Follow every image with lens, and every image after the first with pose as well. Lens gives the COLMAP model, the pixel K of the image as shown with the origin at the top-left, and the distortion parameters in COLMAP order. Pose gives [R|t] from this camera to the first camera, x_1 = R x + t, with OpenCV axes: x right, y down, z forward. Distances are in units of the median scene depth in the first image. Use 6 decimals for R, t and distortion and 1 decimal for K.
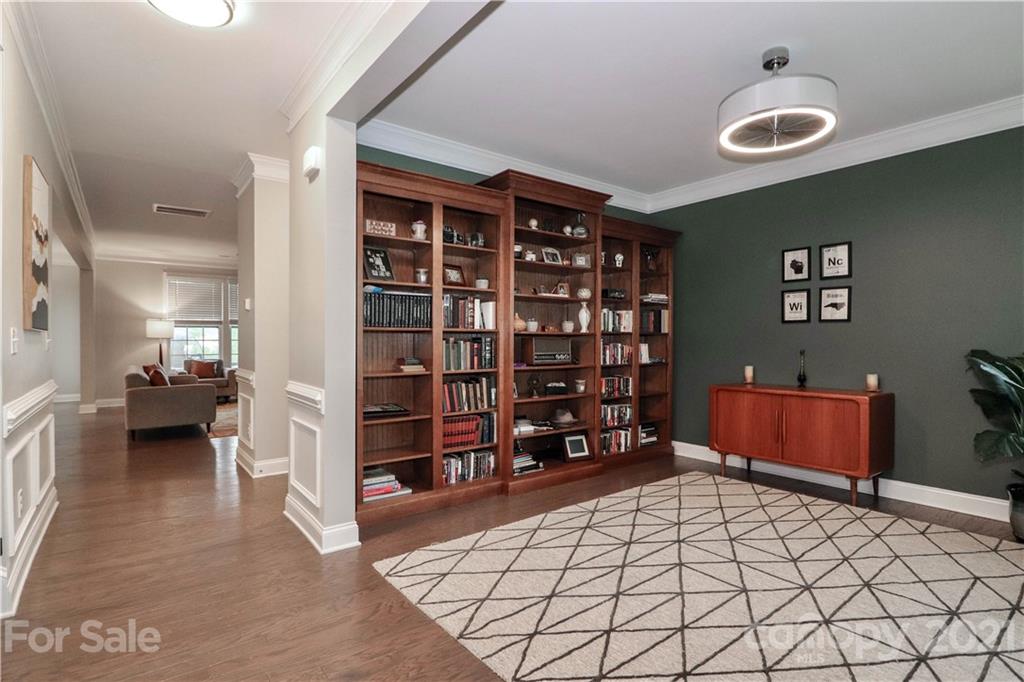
lens RADIAL K [[511.8, 0, 512.0], [0, 511.8, 341.0], [0, 0, 1]] dist [0.000645, -0.013910]
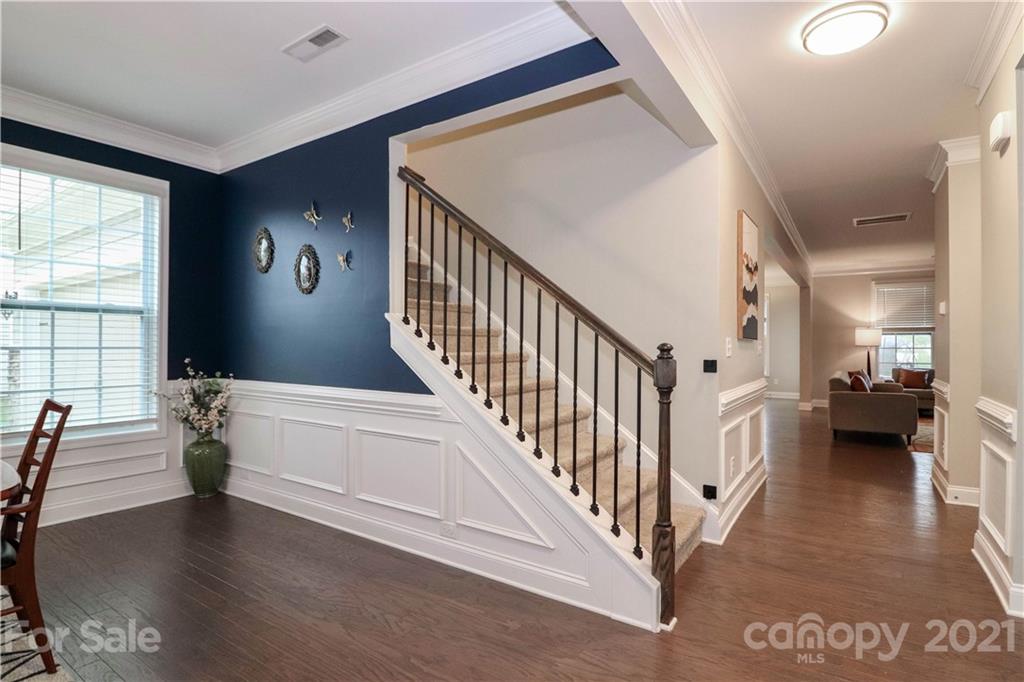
lens RADIAL K [[511.8, 0, 512.0], [0, 511.8, 341.0], [0, 0, 1]] dist [0.000645, -0.013910]
pose [[0.296088, -0.007692, -0.955130, 0.112488], [-0.007346, 0.999920, -0.010330, 0.000744], [0.955132, 0.010075, 0.296008, 0.011808]]
